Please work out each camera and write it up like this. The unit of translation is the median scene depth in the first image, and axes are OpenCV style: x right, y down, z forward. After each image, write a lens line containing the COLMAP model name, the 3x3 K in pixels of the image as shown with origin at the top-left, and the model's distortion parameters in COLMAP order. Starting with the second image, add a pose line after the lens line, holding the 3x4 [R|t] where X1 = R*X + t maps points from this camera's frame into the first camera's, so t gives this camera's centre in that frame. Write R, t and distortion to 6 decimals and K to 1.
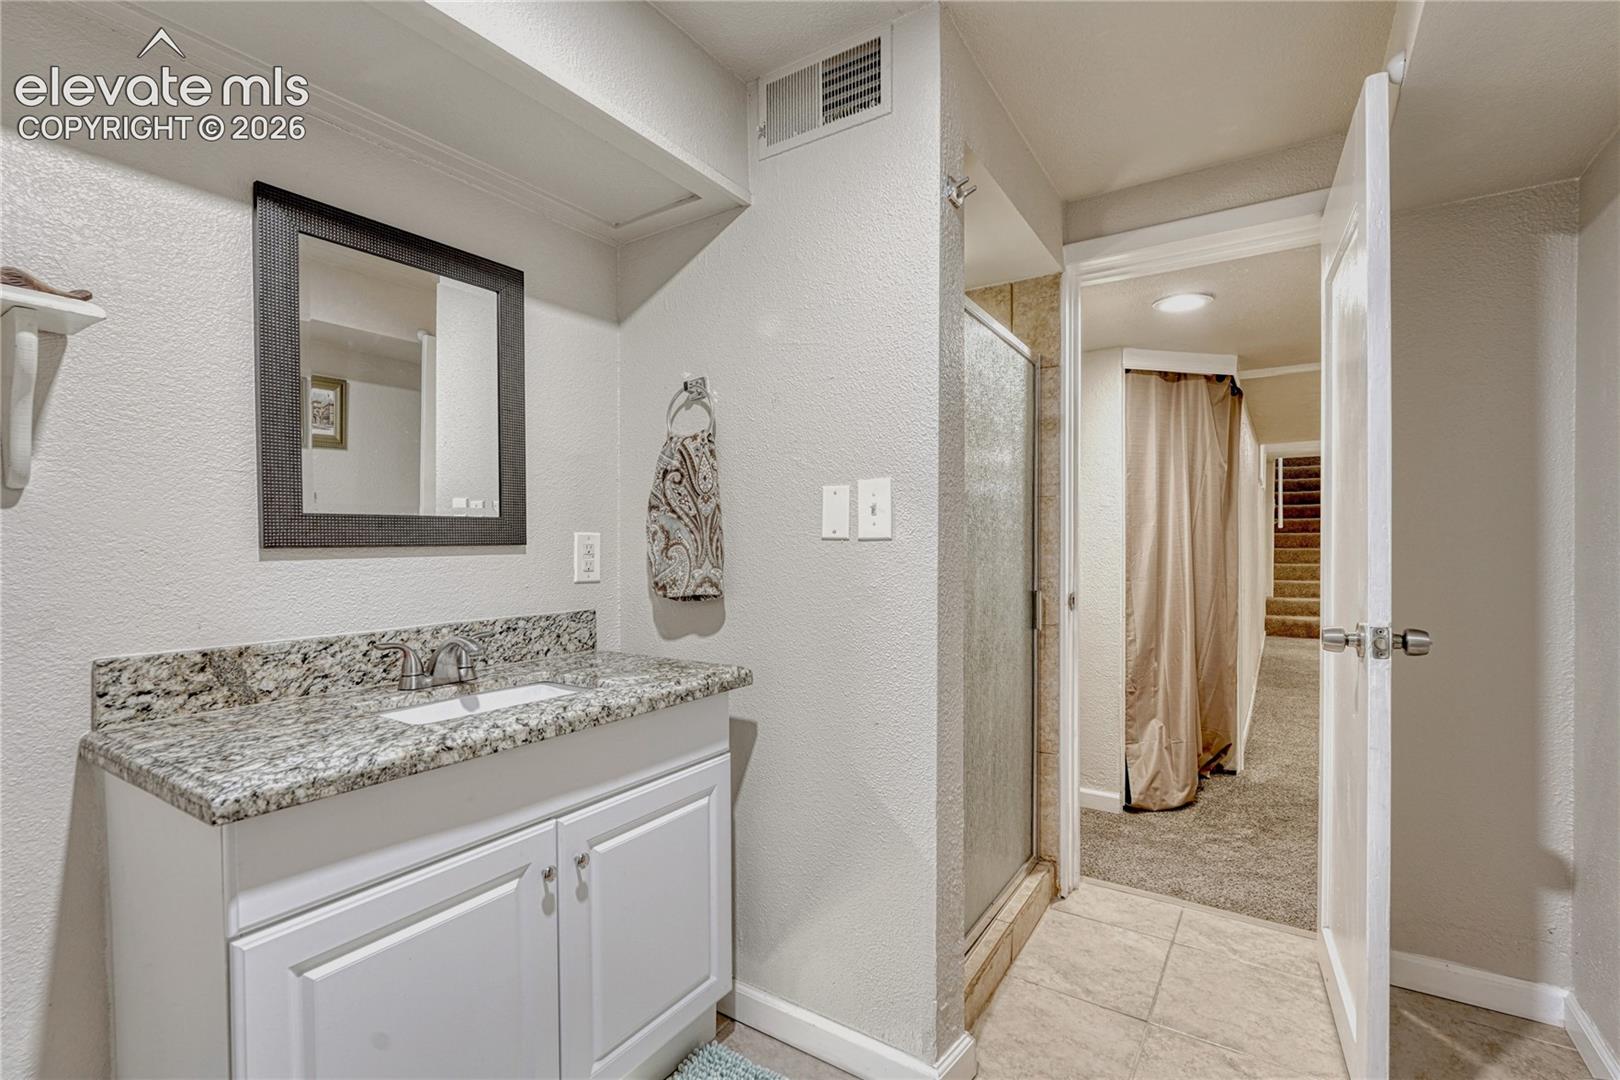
lens RADIAL K [[721.4, 0, 810.0], [0, 721.4, 540.0], [0, 0, 1]] dist [0.001628, 0.000130]
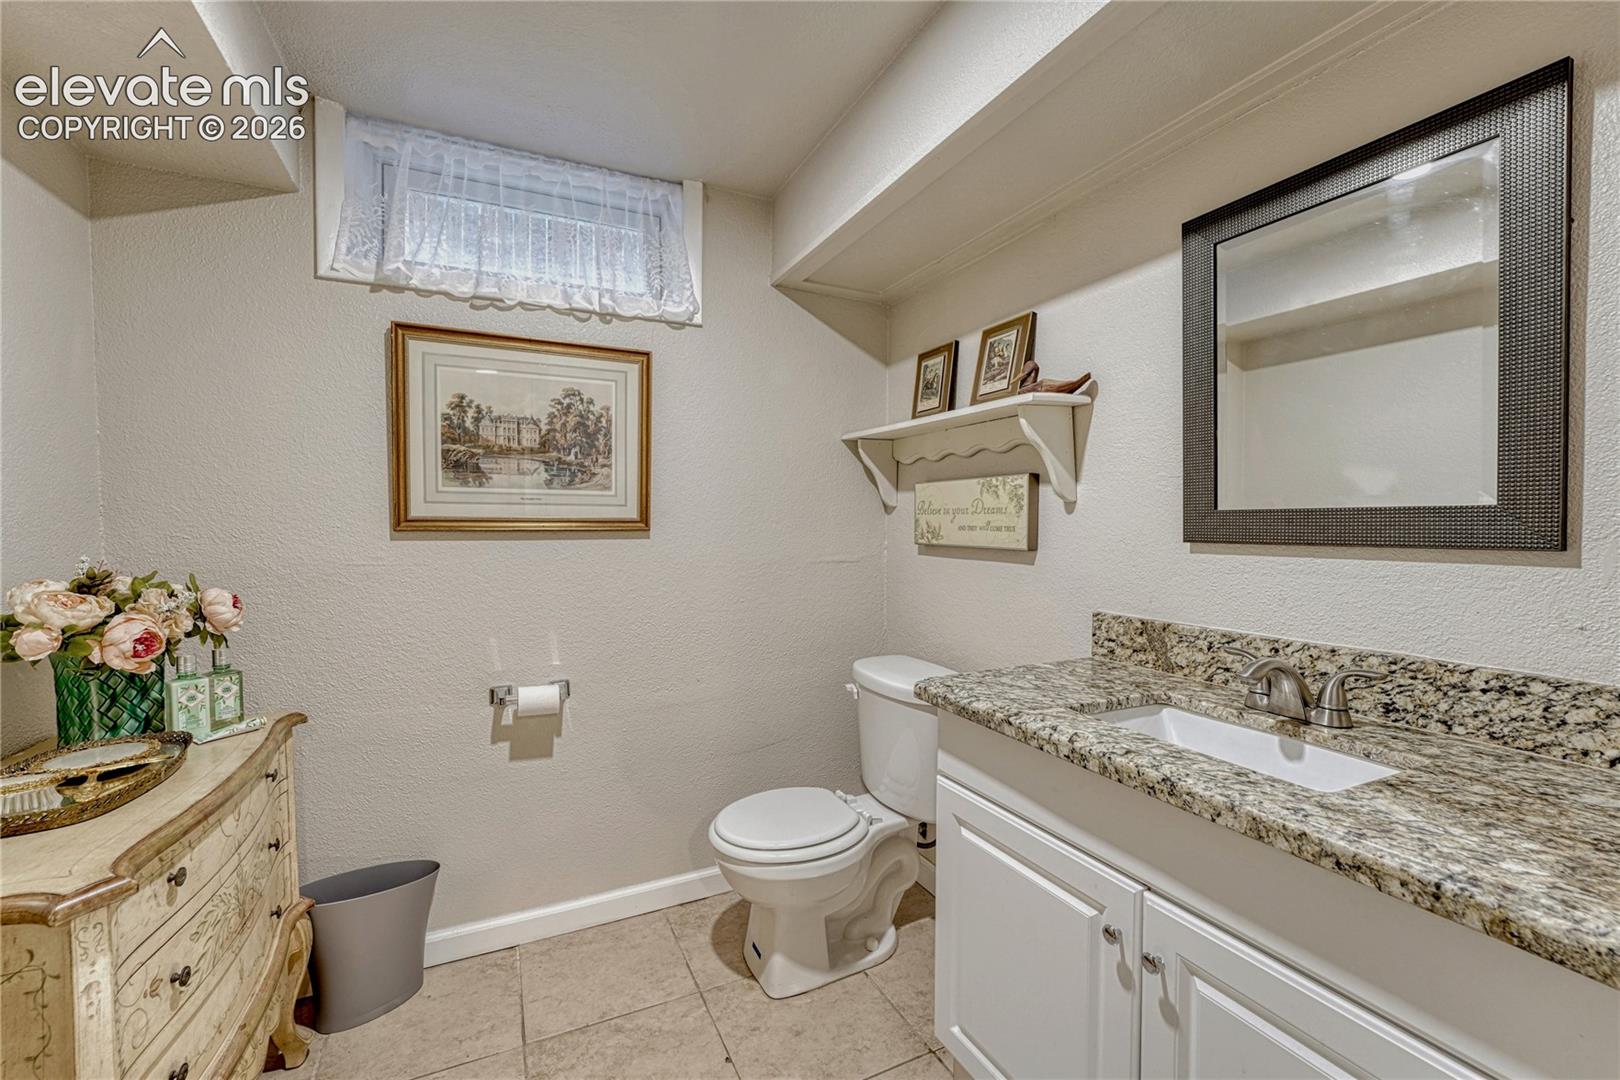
lens RADIAL K [[666.2, 0, 813.7], [0, 666.2, 534.2], [0, 0, 1]] dist [-0.018144, 0.000140]
pose [[-0.507637, 0.020711, -0.861322, 0.437796], [0.002755, 0.999745, 0.022416, -0.025639], [0.861566, 0.009006, -0.507565, 0.999560]]
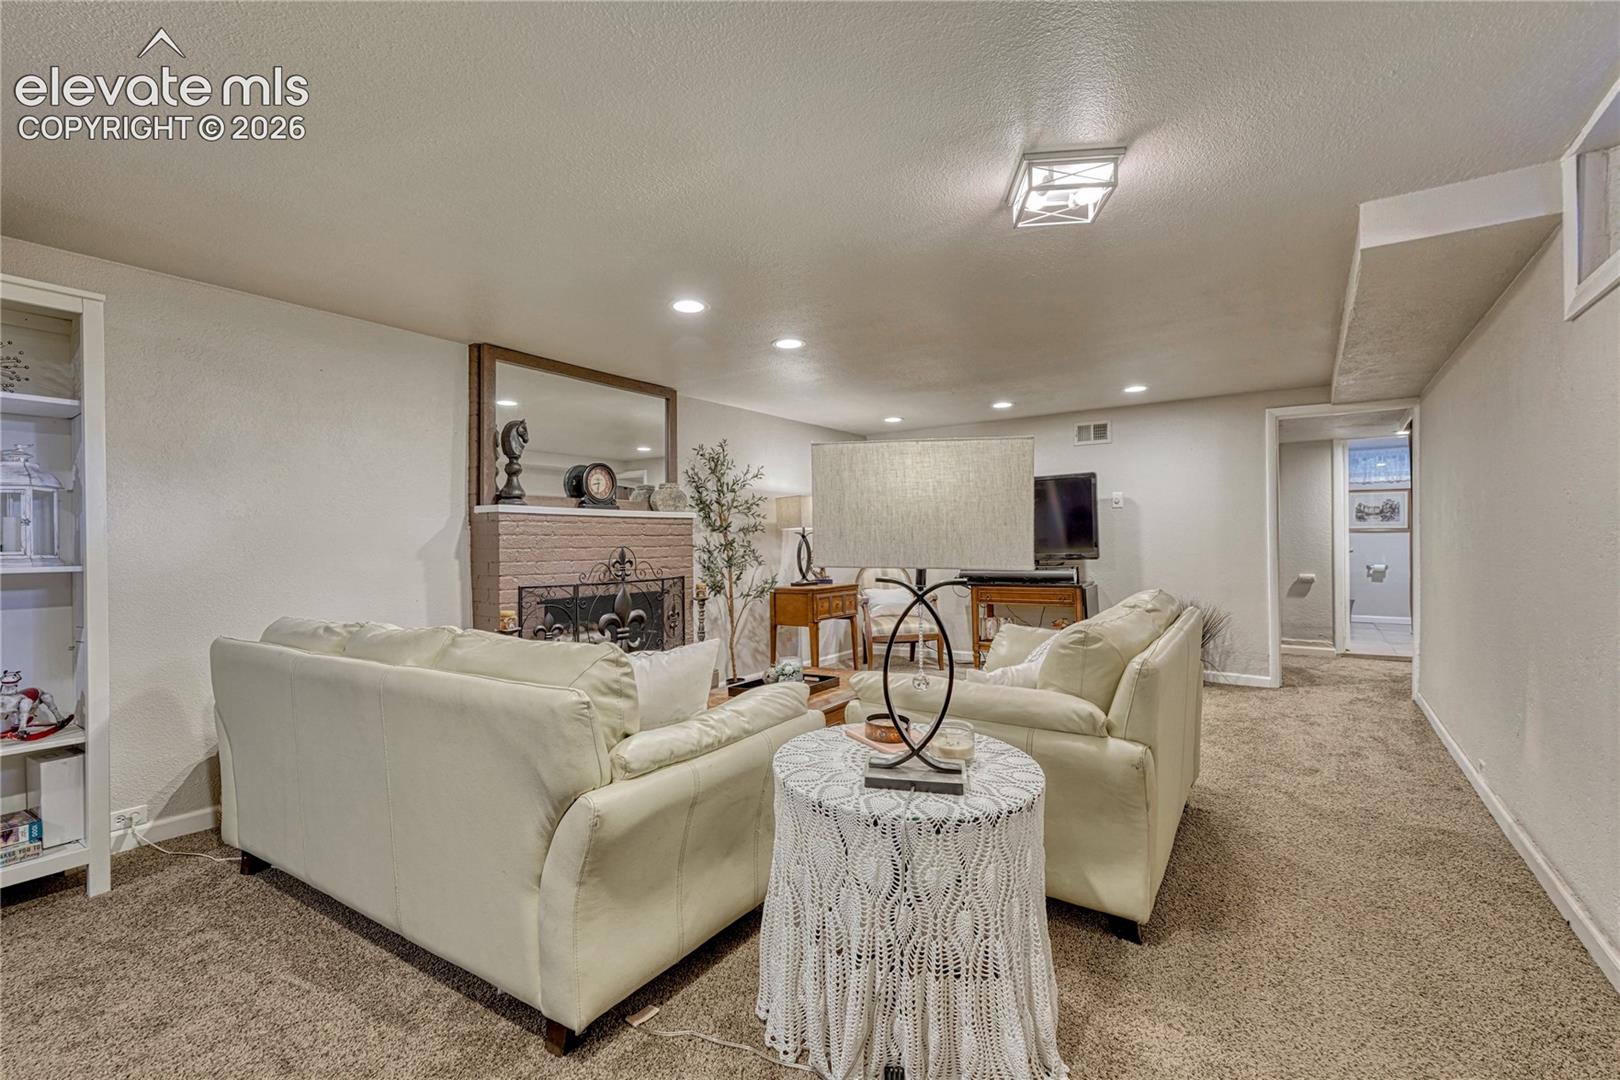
lens RADIAL K [[722.2, 0, 810.0], [0, 722.2, 540.0], [0, 0, 1]] dist [0.002248, 0.000356]
pose [[-0.999908, 0.012070, 0.006124, 1.711636], [0.012074, 0.999927, 0.000503, -0.015337], [-0.006117, 0.000577, -0.999981, 2.627285]]
